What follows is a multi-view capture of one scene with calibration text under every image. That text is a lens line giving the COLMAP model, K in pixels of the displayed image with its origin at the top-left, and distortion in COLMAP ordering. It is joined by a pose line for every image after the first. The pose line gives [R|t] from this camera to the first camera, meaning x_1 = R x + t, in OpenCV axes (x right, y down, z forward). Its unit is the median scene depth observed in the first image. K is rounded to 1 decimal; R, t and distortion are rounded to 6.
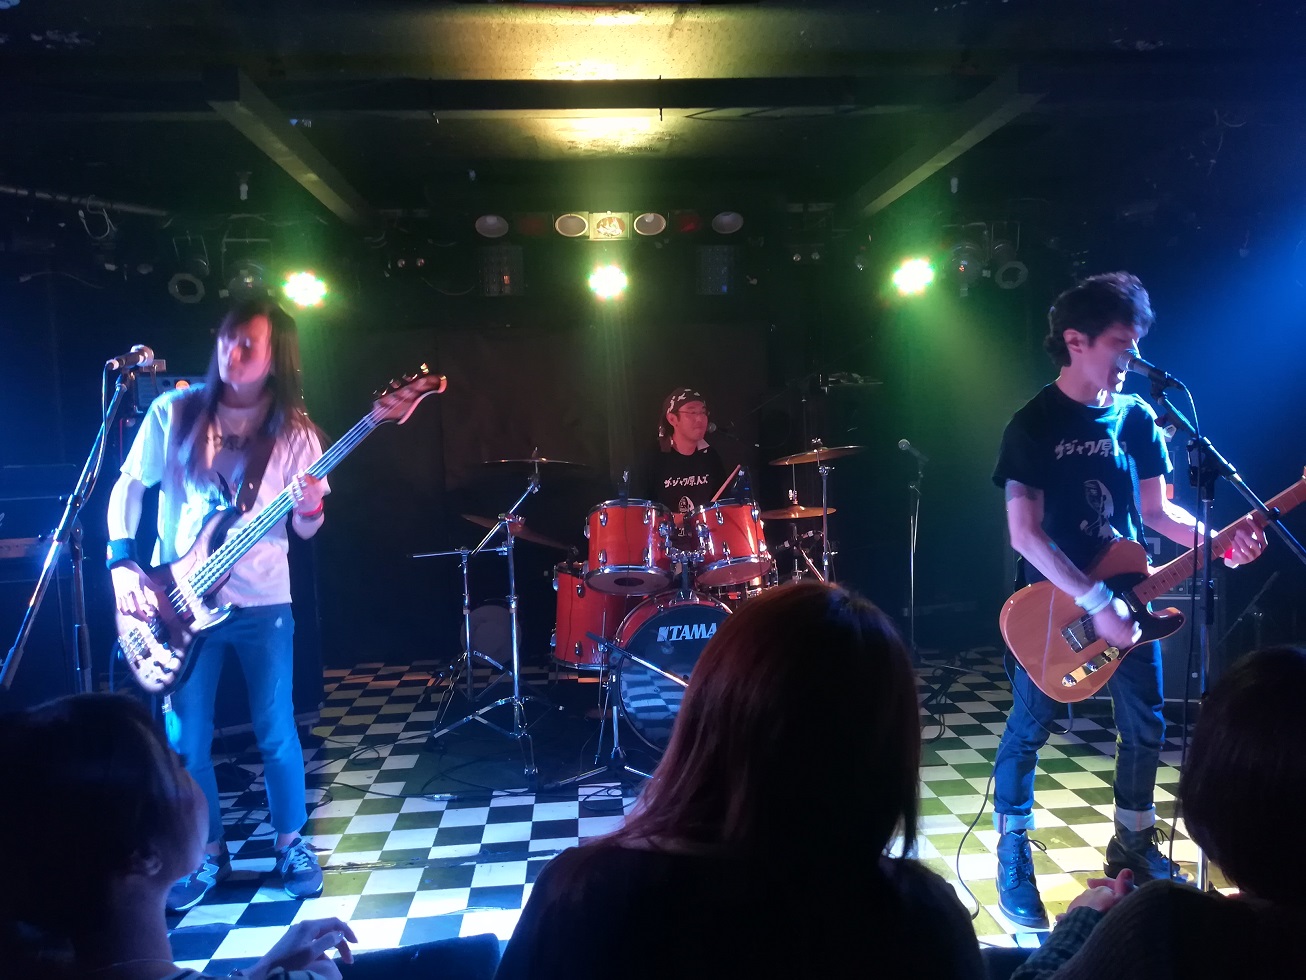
lens RADIAL K [[1012.2, 0, 655.8], [0, 1012.2, 482.6], [0, 0, 1]] dist [-0.007730, -0.010060]
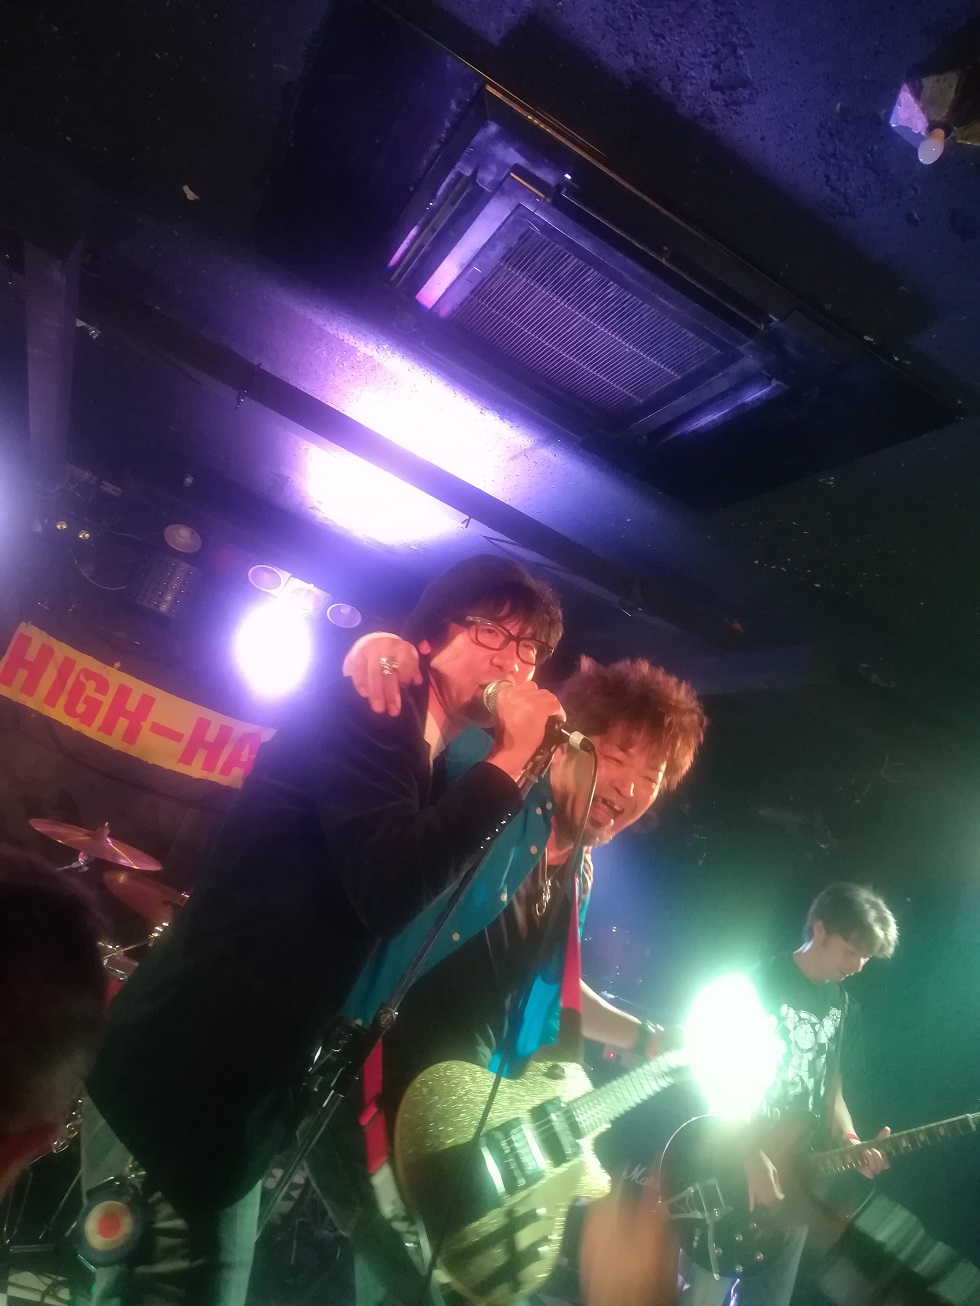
lens RADIAL K [[1012.2, 0, 490.0], [0, 1012.2, 653.0], [0, 0, 1]] dist [-0.007730, -0.010060]
pose [[0.865529, 0.434286, 0.249510, -0.146762], [-0.351494, 0.881566, -0.315109, 0.023685], [-0.356807, 0.185035, 0.915670, 0.156591]]
